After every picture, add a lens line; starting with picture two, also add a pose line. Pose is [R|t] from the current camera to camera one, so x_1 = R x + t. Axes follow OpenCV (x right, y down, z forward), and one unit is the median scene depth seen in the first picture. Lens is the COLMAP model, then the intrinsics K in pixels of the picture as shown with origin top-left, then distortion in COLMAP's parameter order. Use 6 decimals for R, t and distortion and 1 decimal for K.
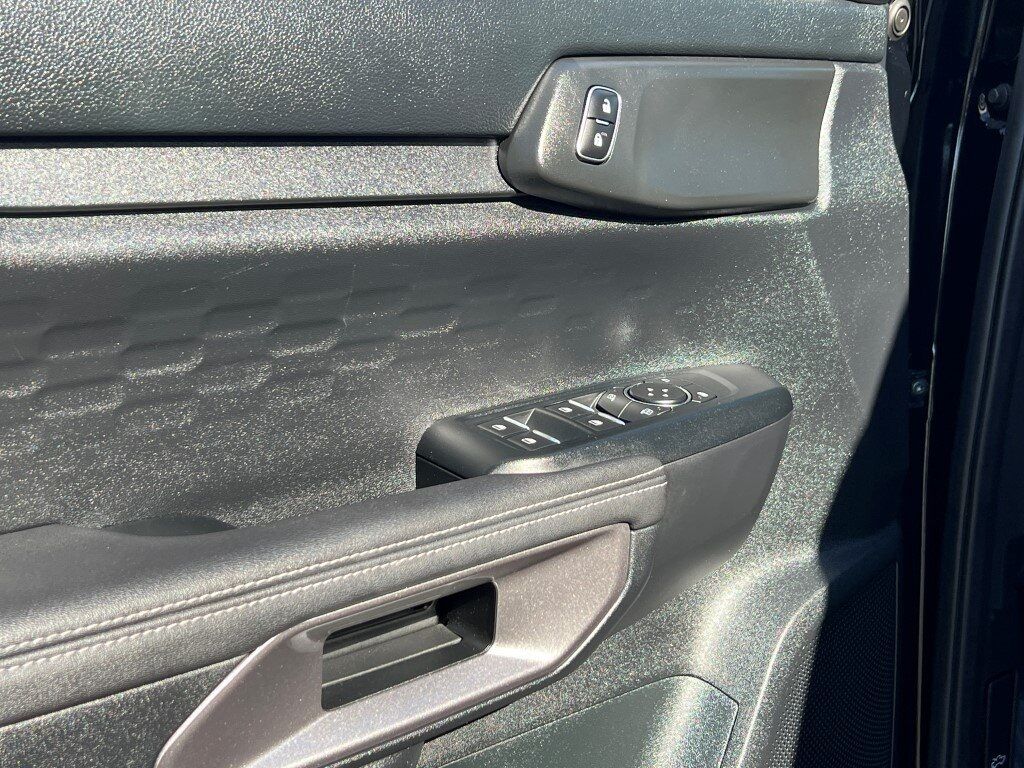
lens RADIAL K [[1443.0, 0, 511.5], [0, 1443.0, 382.0], [0, 0, 1]] dist [0.032773, 0.000000]
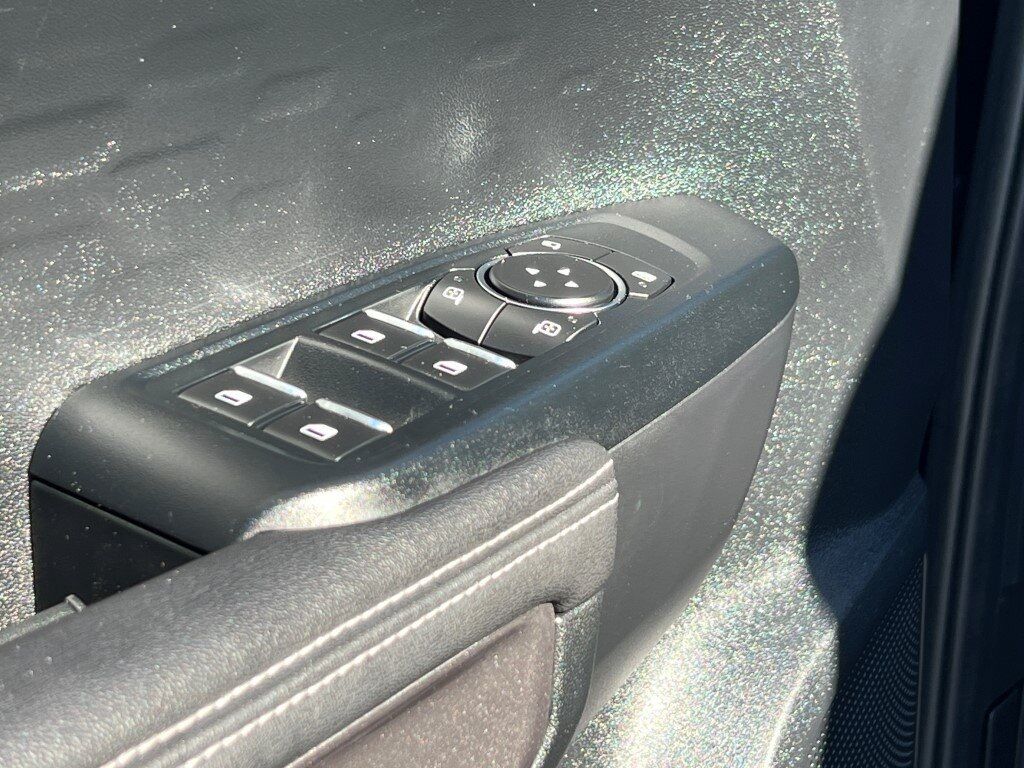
lens RADIAL K [[2087.1, 0, 512.8], [0, 2087.1, 385.8], [0, 0, 1]] dist [0.048661, 0.000000]
pose [[0.955481, -0.068387, 0.287016, -0.100417], [0.028910, 0.989787, 0.139595, -0.051545], [-0.293631, -0.125082, 0.947700, 0.396114]]
